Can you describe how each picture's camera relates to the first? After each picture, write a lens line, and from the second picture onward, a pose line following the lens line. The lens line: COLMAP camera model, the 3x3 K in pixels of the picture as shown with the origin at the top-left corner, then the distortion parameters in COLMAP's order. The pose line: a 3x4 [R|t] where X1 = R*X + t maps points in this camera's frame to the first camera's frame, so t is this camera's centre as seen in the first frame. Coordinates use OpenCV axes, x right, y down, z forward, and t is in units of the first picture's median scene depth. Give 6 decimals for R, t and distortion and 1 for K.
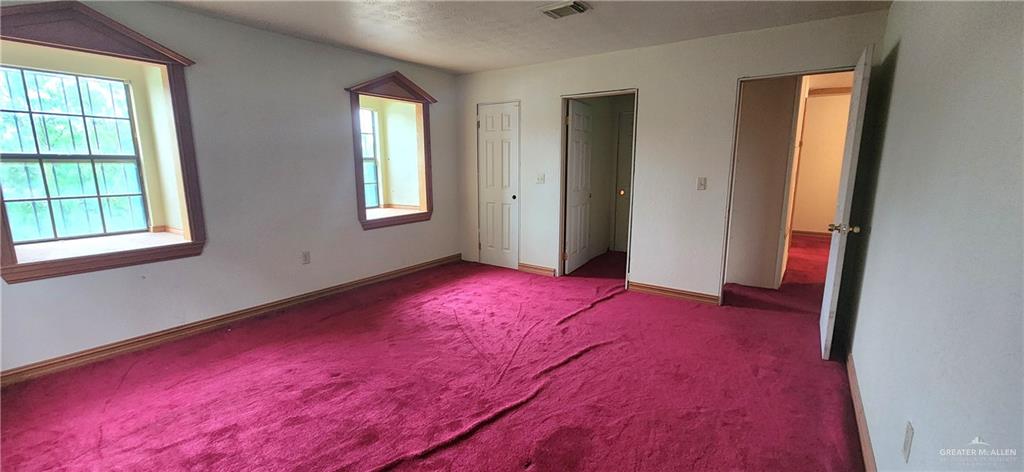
lens RADIAL K [[419.3, 0, 512.0], [0, 419.3, 236.0], [0, 0, 1]] dist [-0.003330, 0.000537]
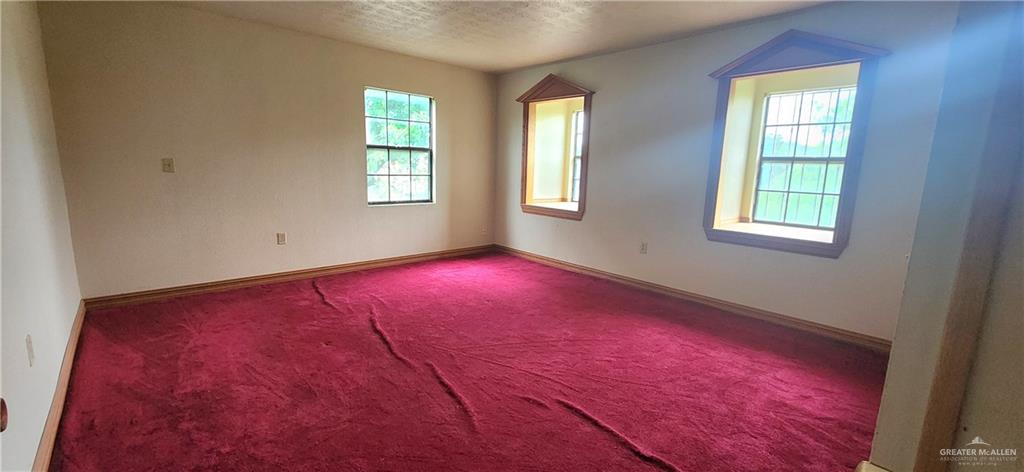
lens RADIAL K [[419.3, 0, 512.0], [0, 419.3, 236.0], [0, 0, 1]] dist [-0.003330, 0.000537]
pose [[-0.210999, 0.172382, -0.962166, 0.708557], [-0.183574, 0.959825, 0.212220, -0.165646], [0.960094, 0.221406, -0.170877, 0.970197]]
